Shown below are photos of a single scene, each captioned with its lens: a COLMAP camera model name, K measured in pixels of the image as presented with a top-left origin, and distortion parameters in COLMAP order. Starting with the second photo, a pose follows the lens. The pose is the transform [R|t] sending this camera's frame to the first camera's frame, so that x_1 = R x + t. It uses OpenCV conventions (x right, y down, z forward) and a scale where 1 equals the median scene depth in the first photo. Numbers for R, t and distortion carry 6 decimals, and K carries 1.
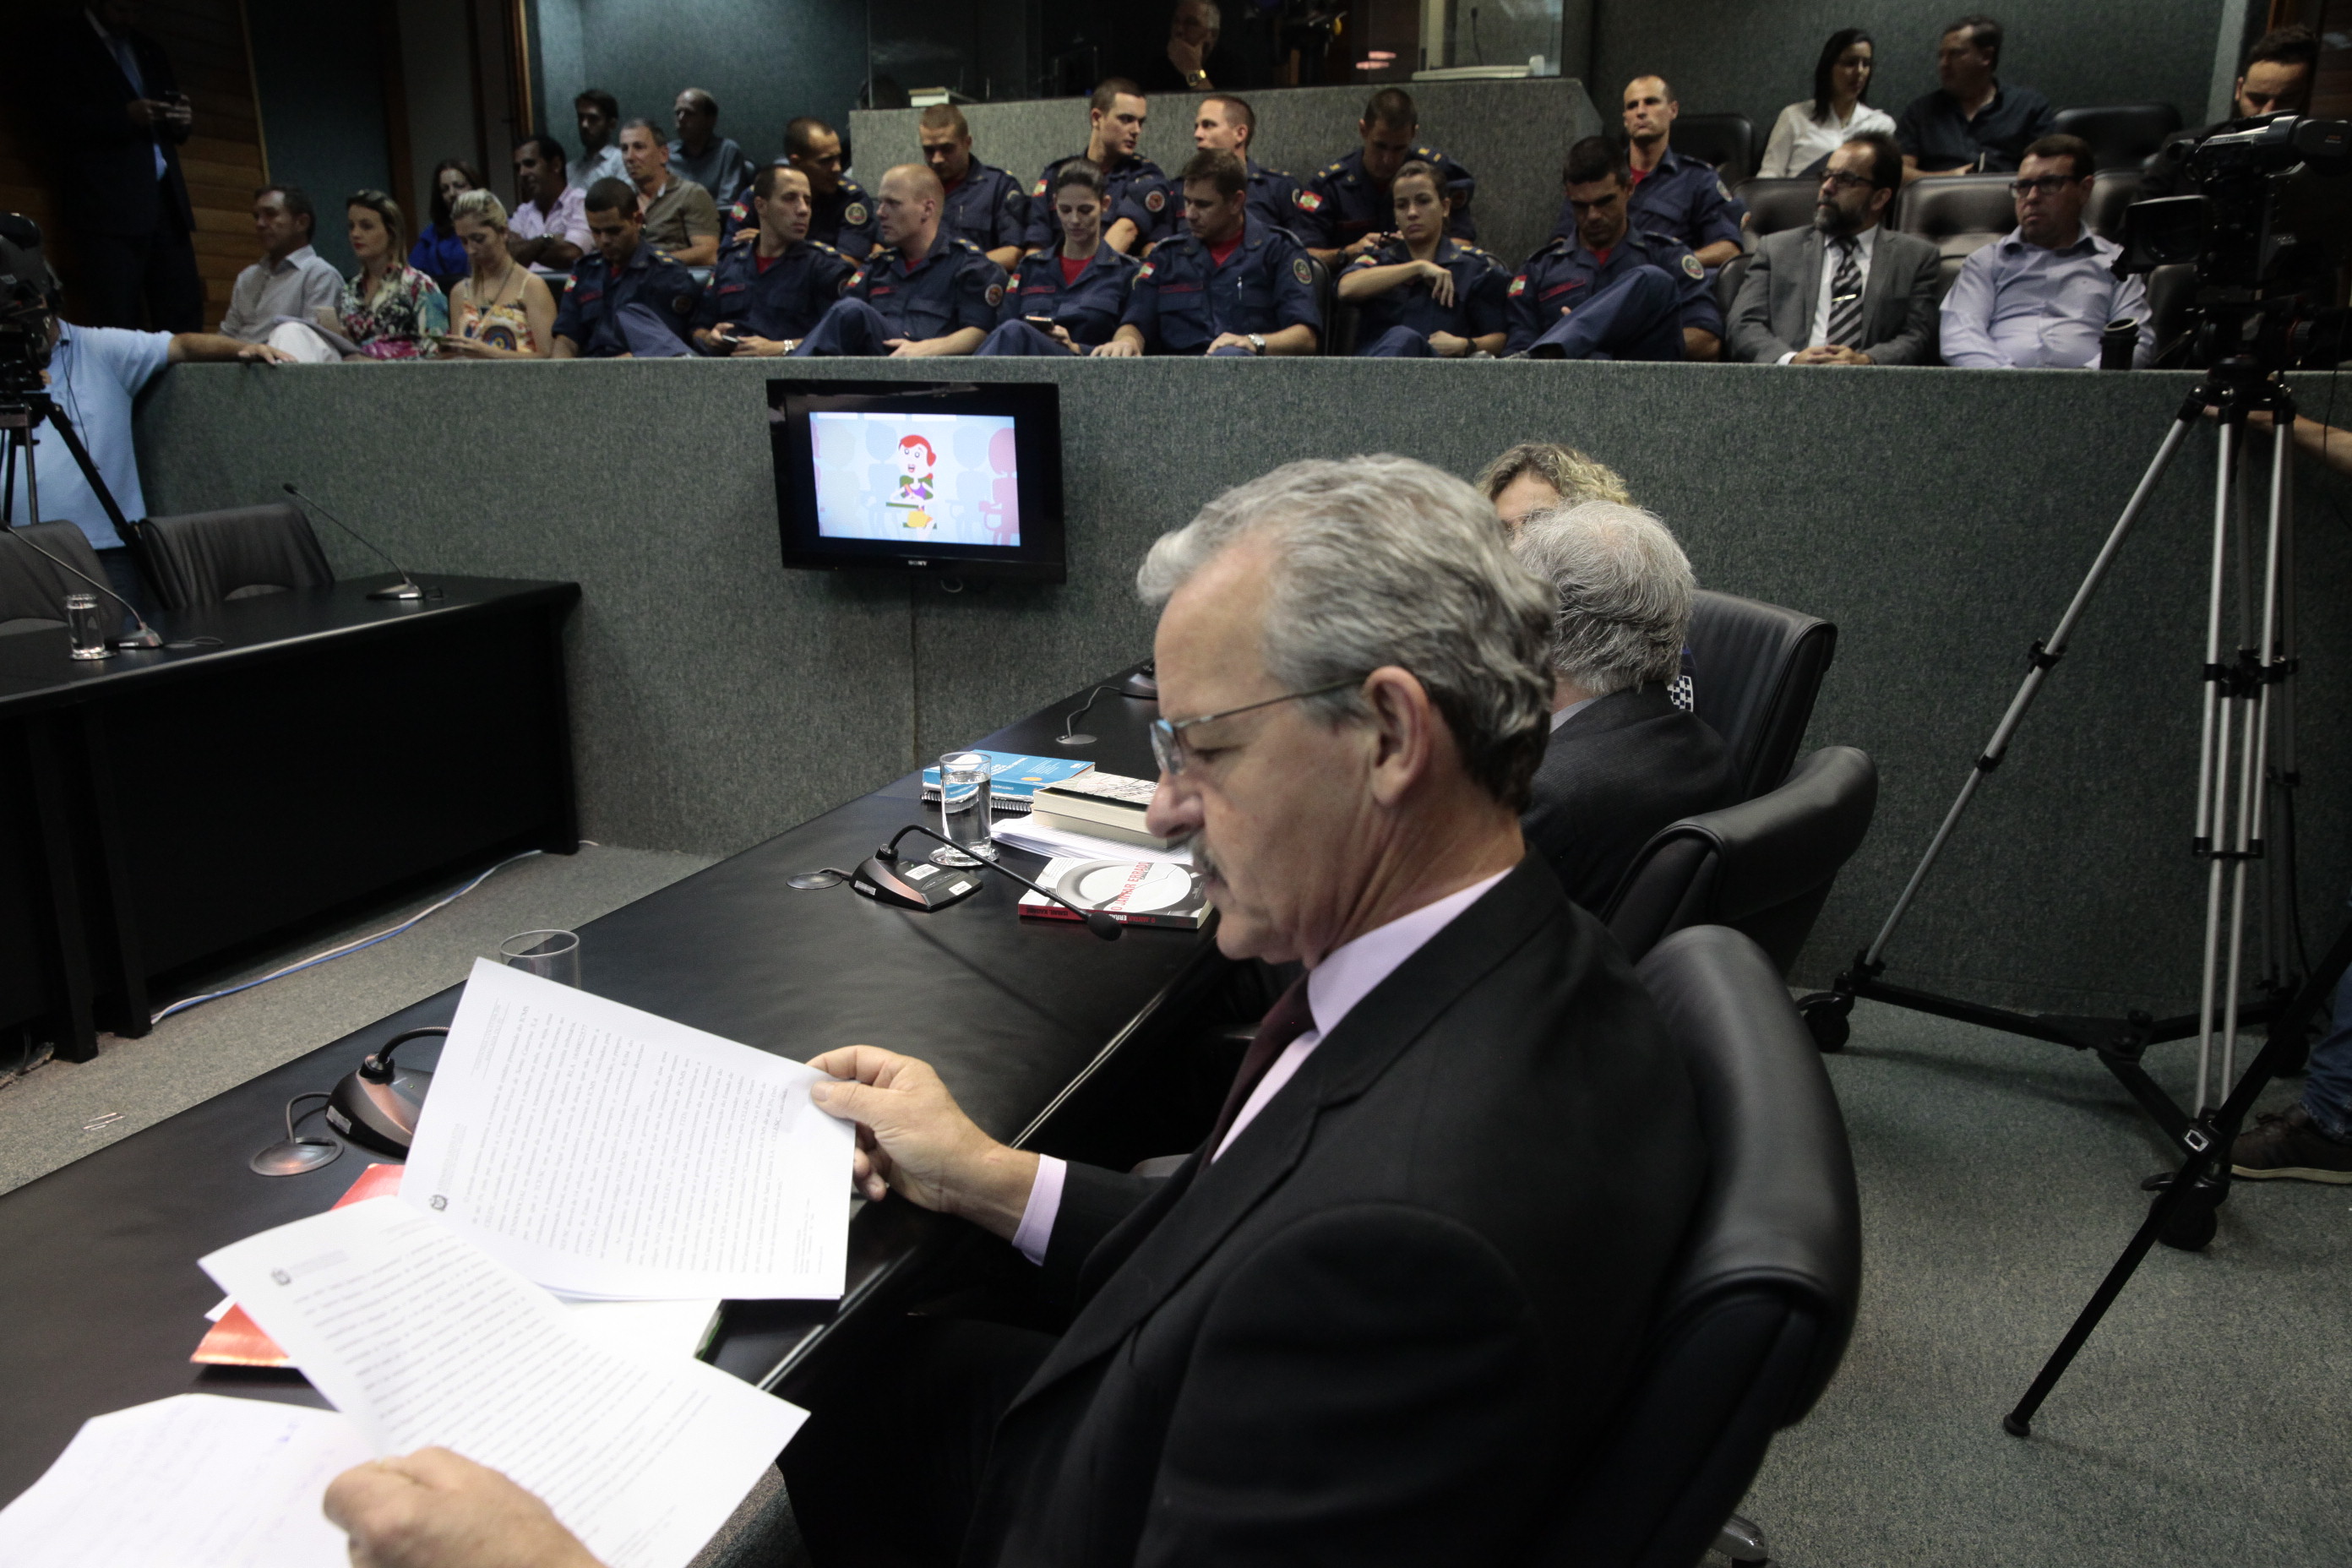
lens RADIAL K [[1725.0, 0, 1183.1], [0, 1725.0, 785.9], [0, 0, 1]] dist [-0.106102, 0.013727]
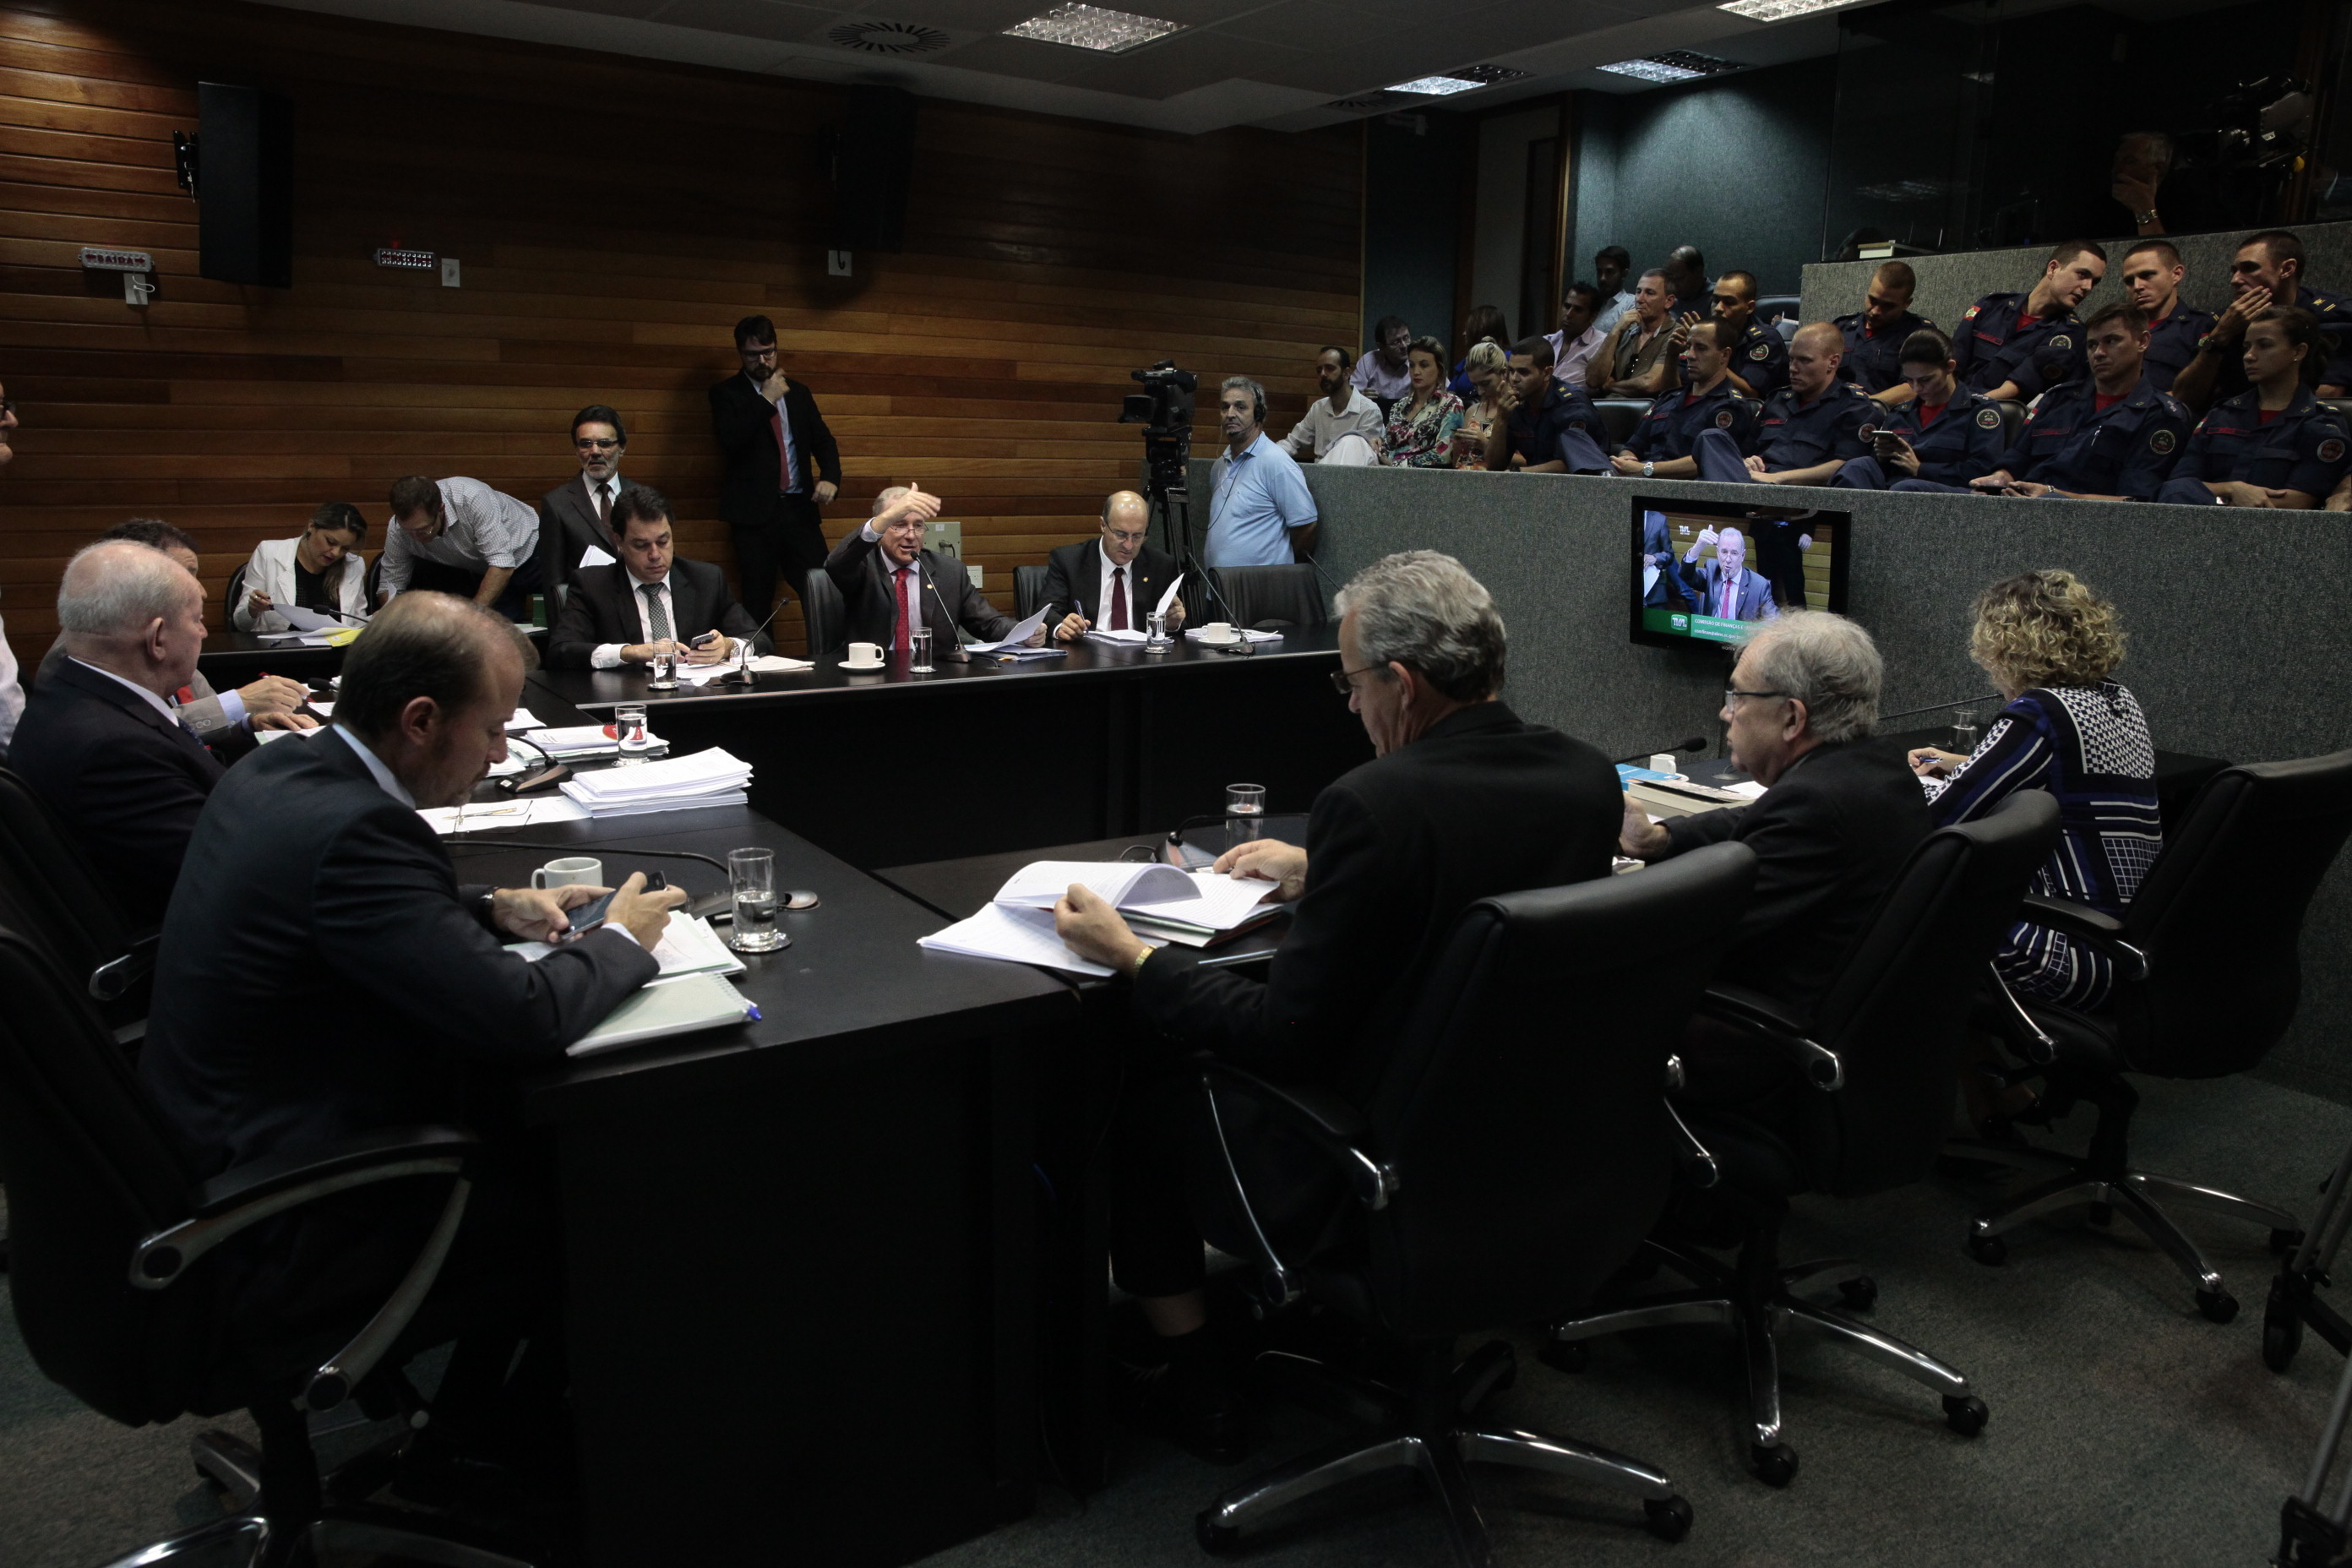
lens RADIAL K [[1668.5, 0, 1156.6], [0, 1668.5, 771.2], [0, 0, 1]] dist [-0.040534, 0.018039]
pose [[0.790740, 0.132349, -0.597674, 0.233754], [-0.164868, 0.986316, 0.000285, 0.024180], [0.589533, 0.098312, 0.801739, -0.188537]]
